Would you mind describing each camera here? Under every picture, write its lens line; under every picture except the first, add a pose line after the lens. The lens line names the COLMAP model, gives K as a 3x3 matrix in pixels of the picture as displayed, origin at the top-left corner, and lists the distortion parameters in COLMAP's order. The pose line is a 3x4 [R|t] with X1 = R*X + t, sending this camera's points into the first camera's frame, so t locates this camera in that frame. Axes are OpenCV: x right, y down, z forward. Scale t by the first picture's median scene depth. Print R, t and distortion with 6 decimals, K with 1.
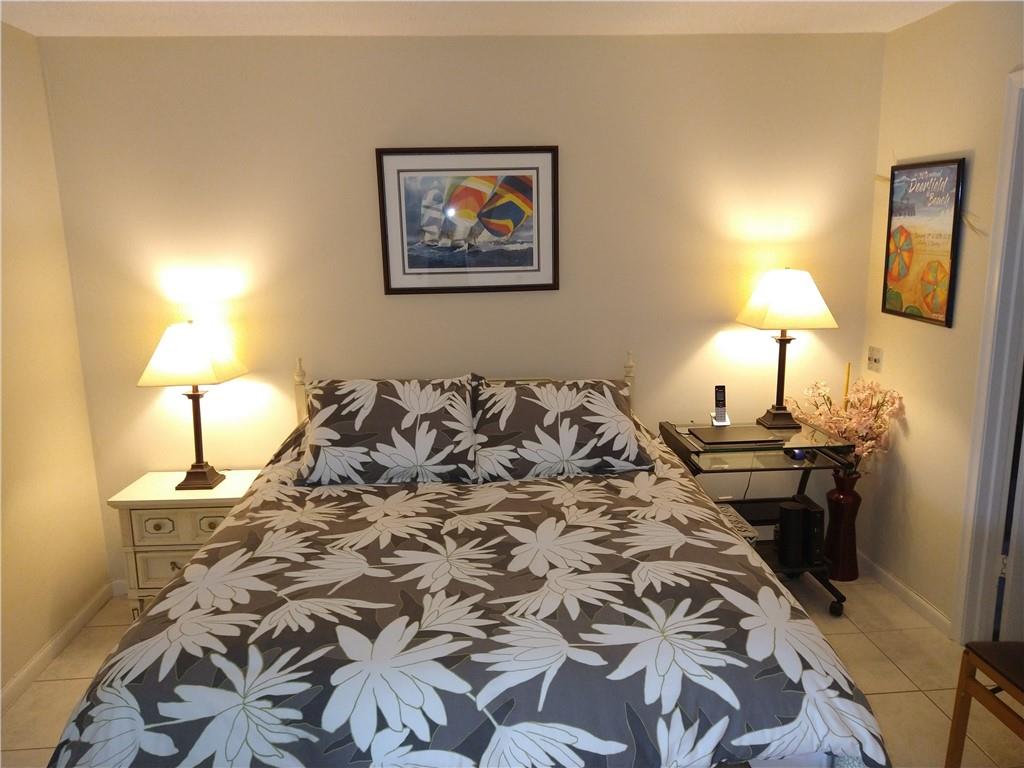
lens RADIAL K [[753.6, 0, 515.0], [0, 753.6, 383.1], [0, 0, 1]] dist [0.120802, -0.165796]
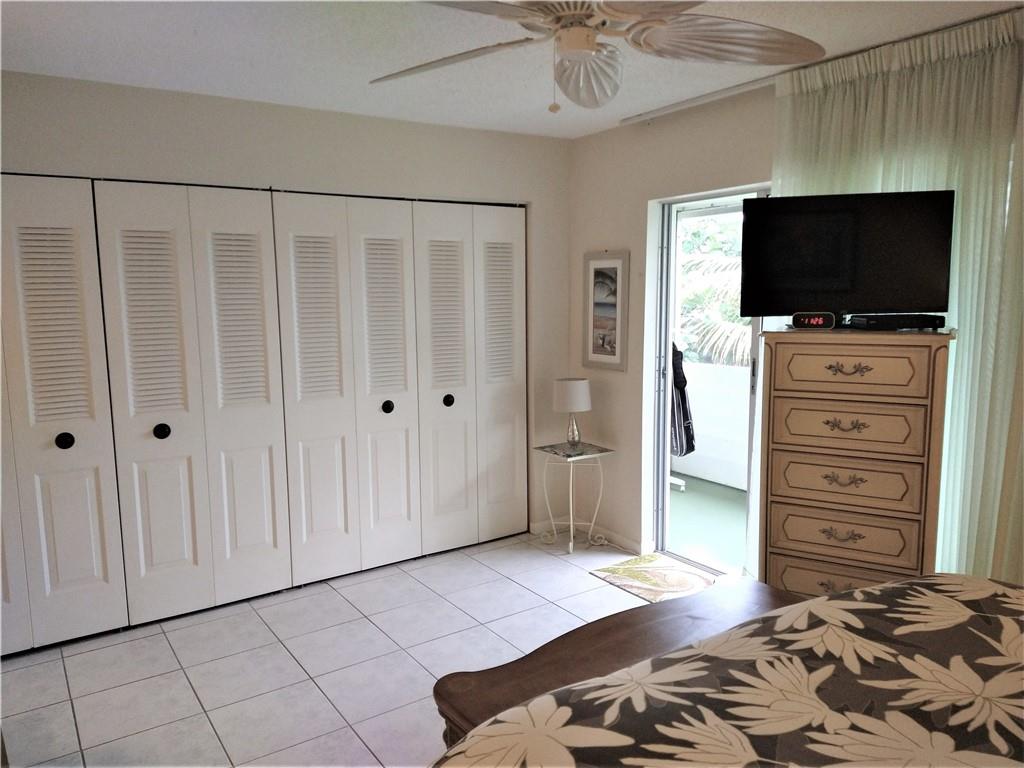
lens RADIAL K [[753.6, 0, 515.0], [0, 753.6, 383.1], [0, 0, 1]] dist [0.120802, -0.165796]
pose [[-0.866627, 0.094317, -0.489961, 0.377451], [-0.071033, 0.948648, 0.308255, -0.142844], [0.493874, 0.301946, -0.815424, 0.809338]]
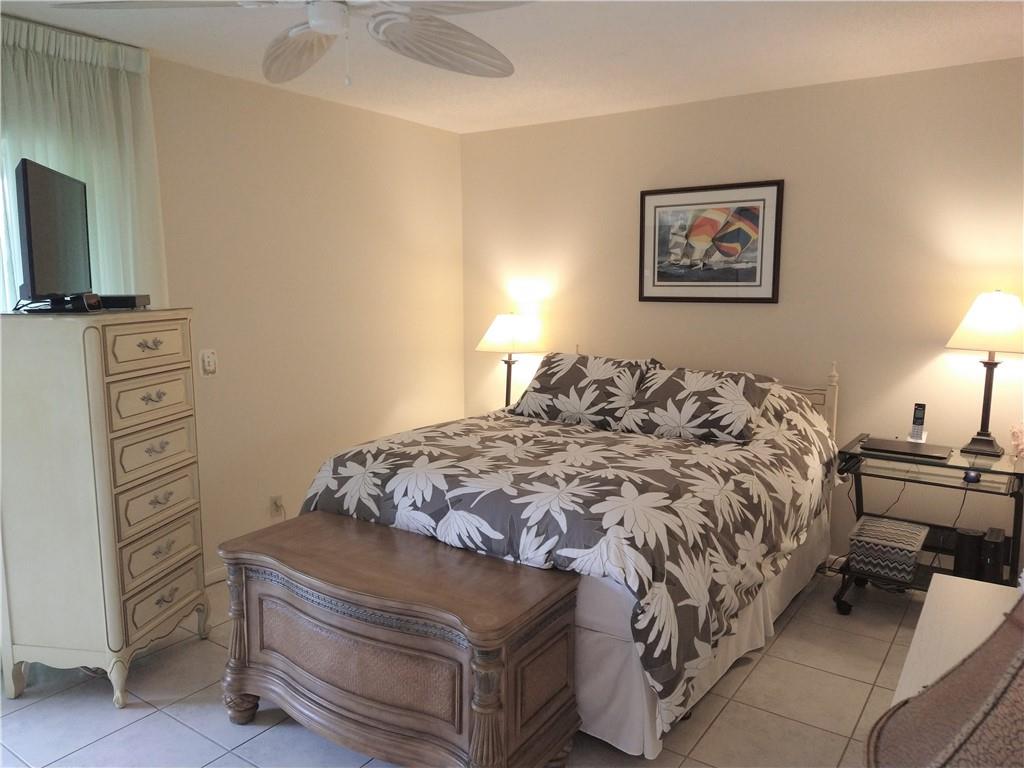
lens RADIAL K [[753.6, 0, 515.0], [0, 753.6, 383.1], [0, 0, 1]] dist [0.120802, -0.165796]
pose [[0.773617, 0.110222, -0.623994, 0.555475], [-0.143444, 0.989654, -0.003029, 0.064525], [0.617204, 0.091851, 0.781423, -0.155173]]
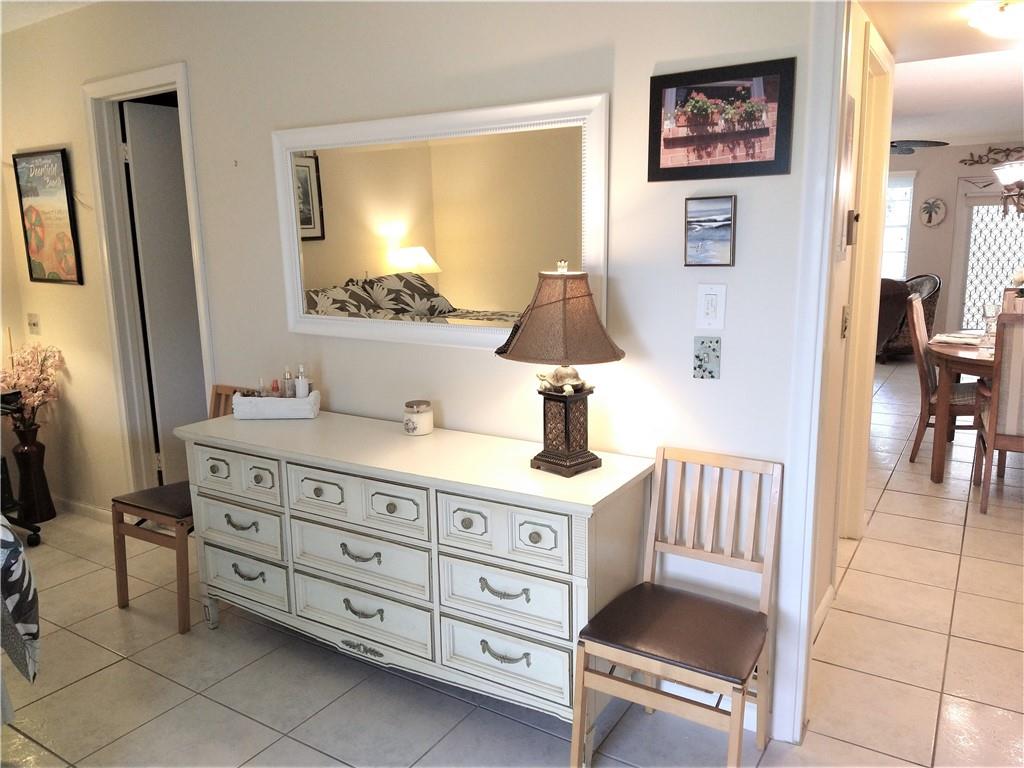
lens RADIAL K [[753.6, 0, 515.0], [0, 753.6, 383.1], [0, 0, 1]] dist [0.120802, -0.165796]
pose [[0.598578, -0.137645, 0.789151, -0.020671], [0.164106, 0.985304, 0.047383, 0.139409], [-0.784075, 0.101142, 0.612369, -0.293679]]
